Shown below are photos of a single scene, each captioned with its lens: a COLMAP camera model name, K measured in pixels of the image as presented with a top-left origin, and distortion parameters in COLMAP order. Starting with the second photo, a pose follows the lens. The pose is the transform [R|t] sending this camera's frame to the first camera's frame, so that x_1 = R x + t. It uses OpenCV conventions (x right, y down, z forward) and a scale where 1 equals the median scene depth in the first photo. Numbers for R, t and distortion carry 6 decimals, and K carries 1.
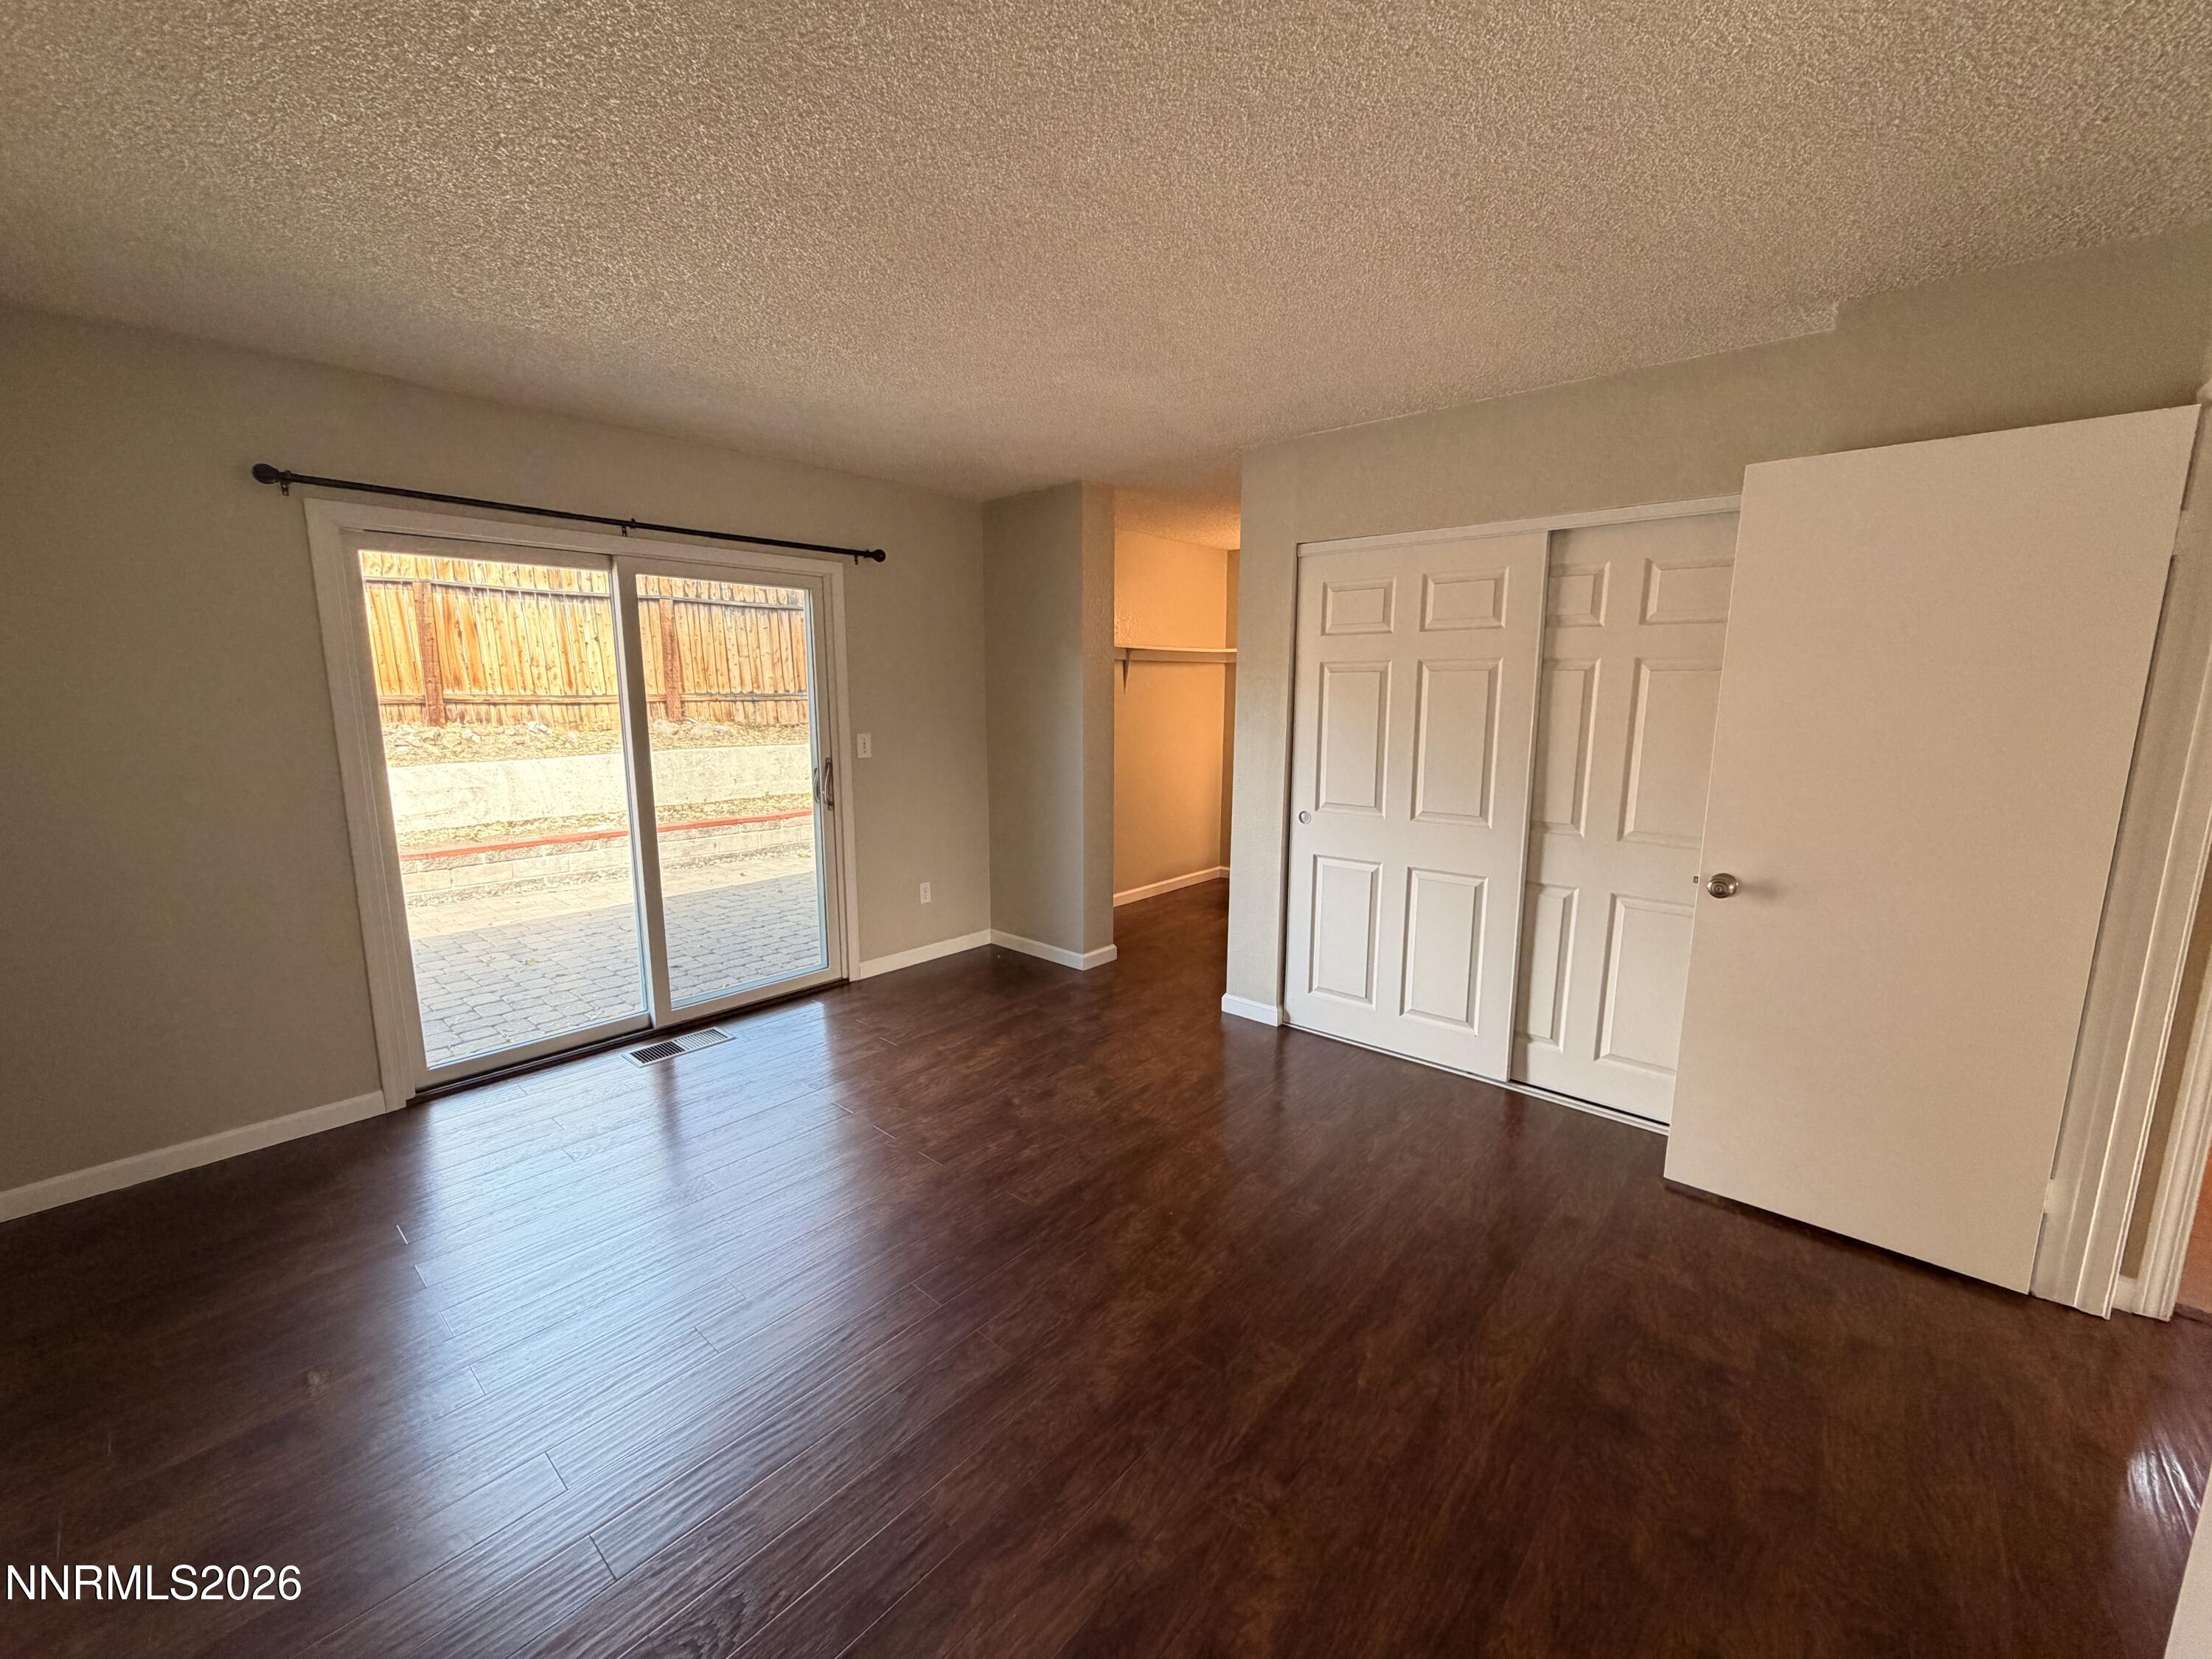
lens RADIAL K [[889.2, 0, 1098.4], [0, 889.2, 832.0], [0, 0, 1]] dist [0.002185, 0.000204]
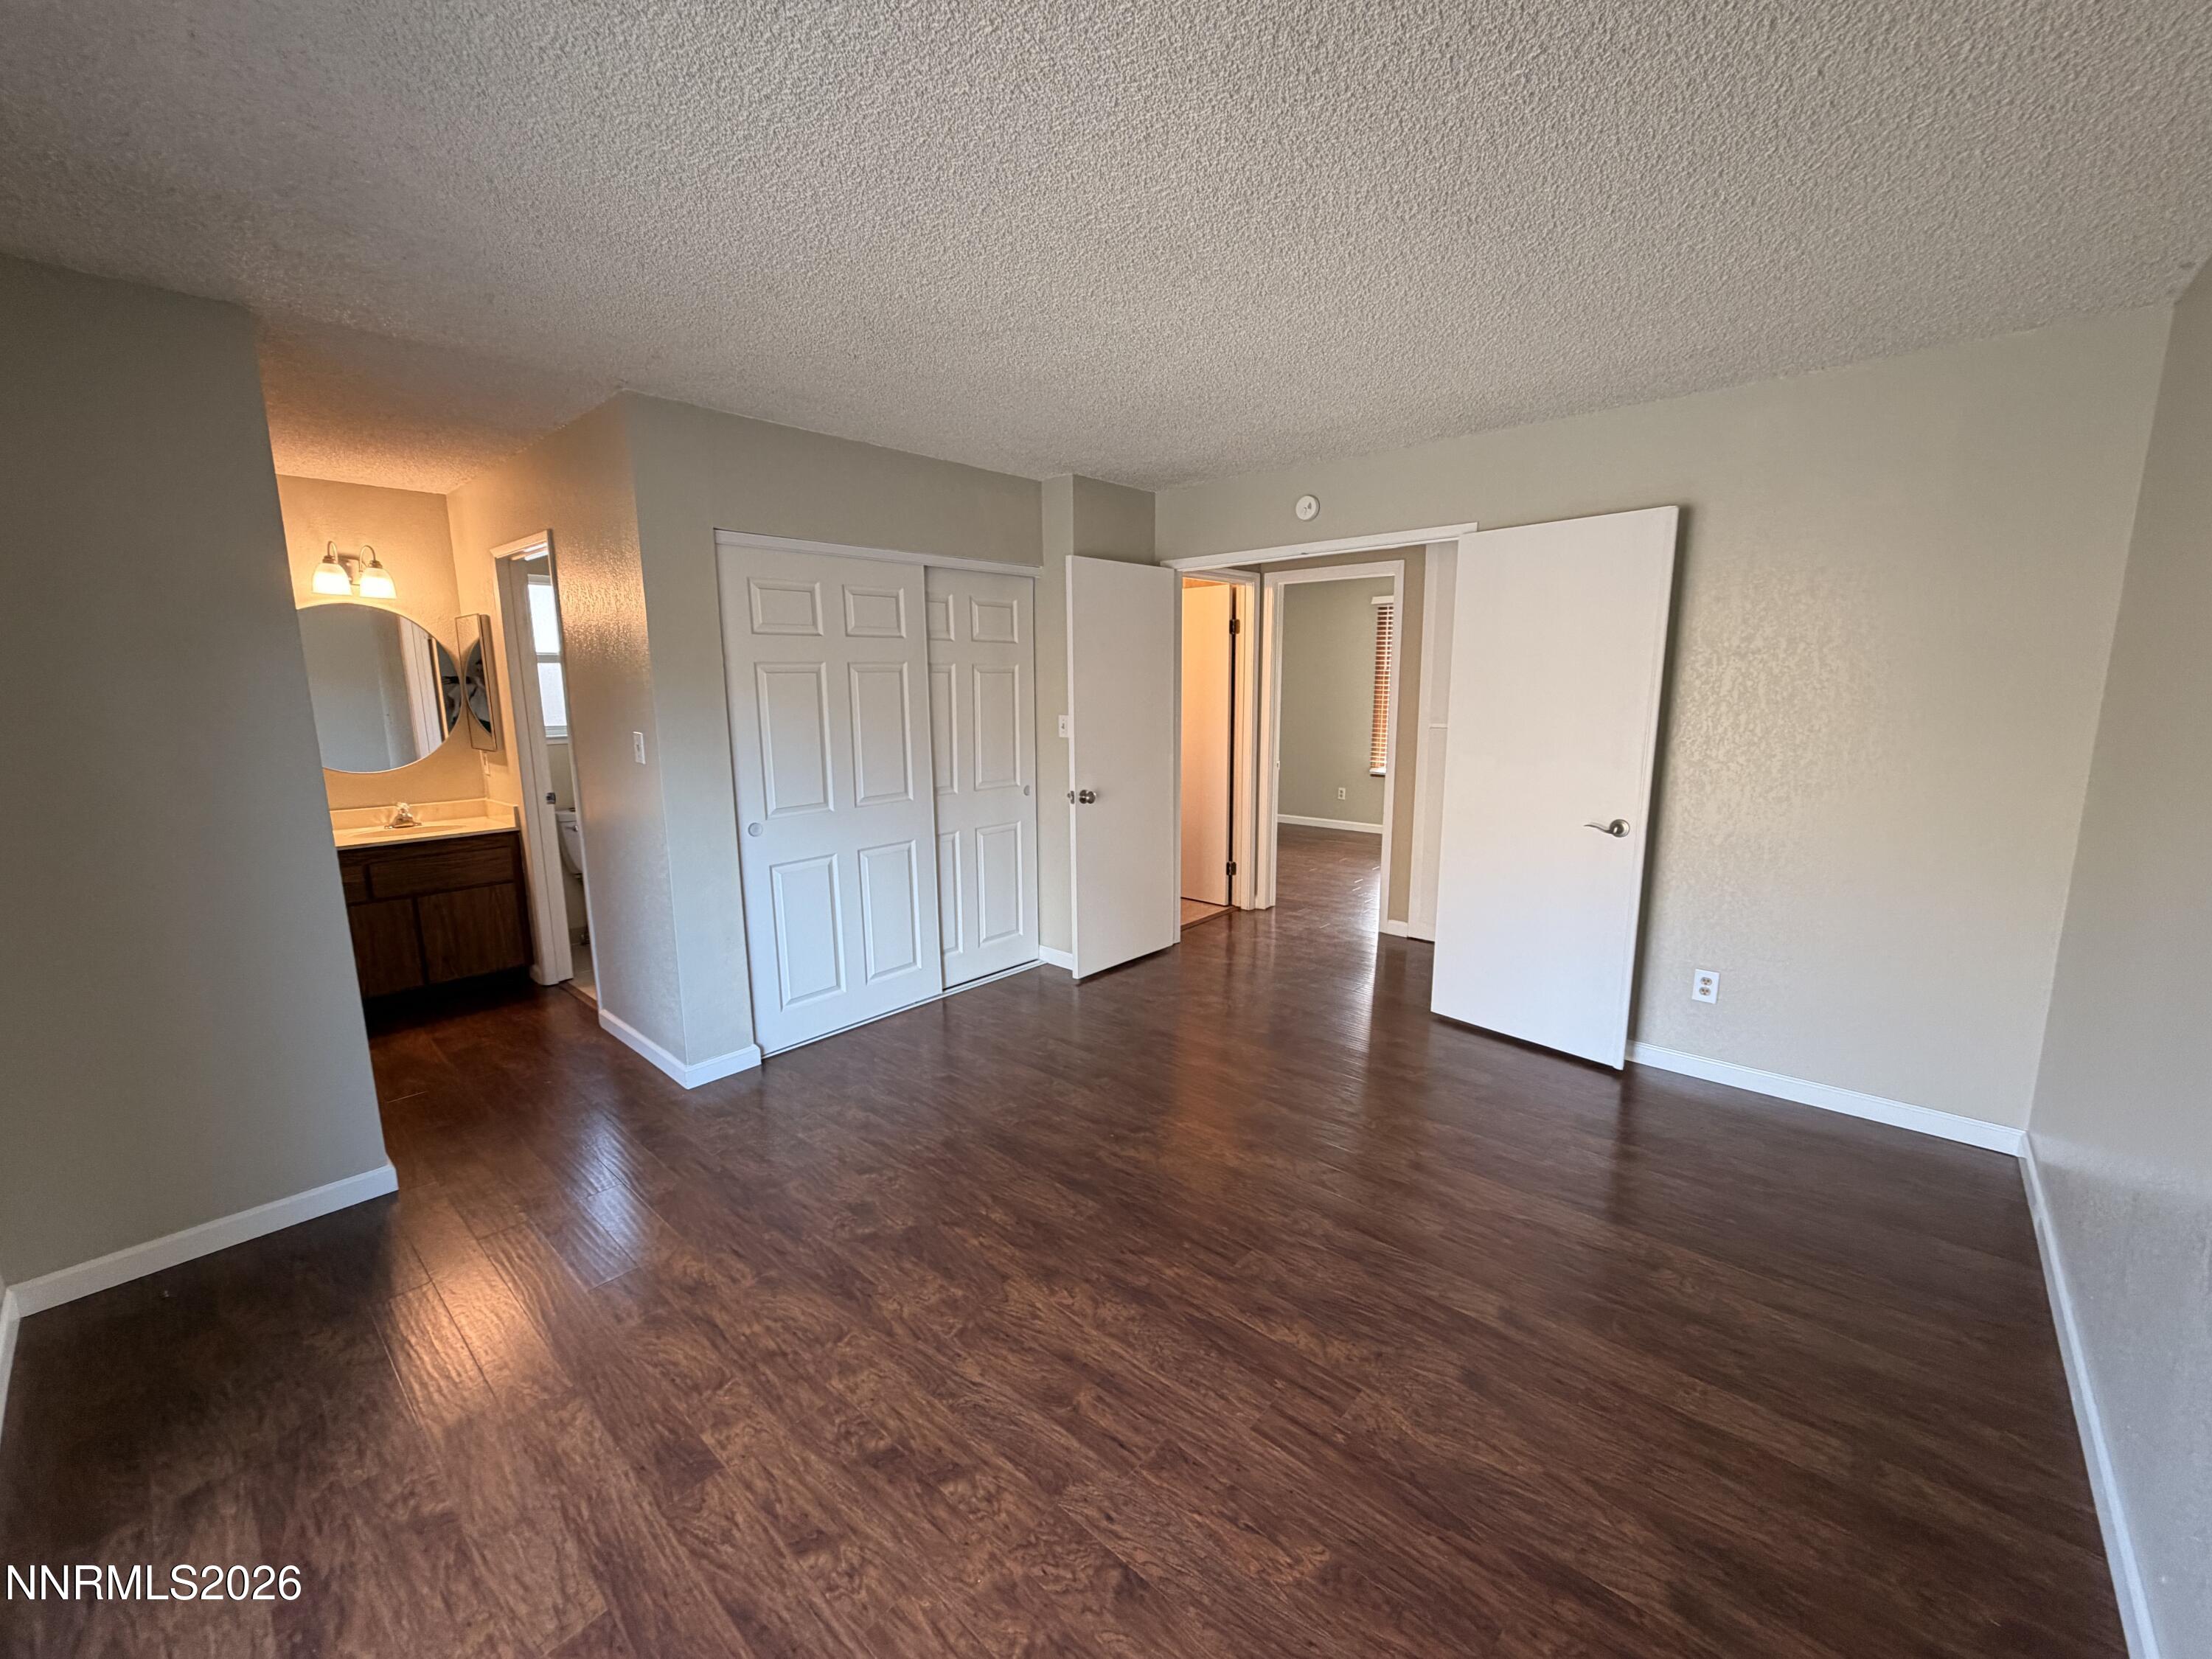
lens RADIAL K [[889.2, 0, 1098.4], [0, 889.2, 832.0], [0, 0, 1]] dist [0.002185, 0.000204]
pose [[-0.003296, -0.172275, 0.985043, -0.797293], [0.173360, 0.970035, 0.170230, -0.128459], [-0.984853, 0.171328, 0.026668, 0.730077]]
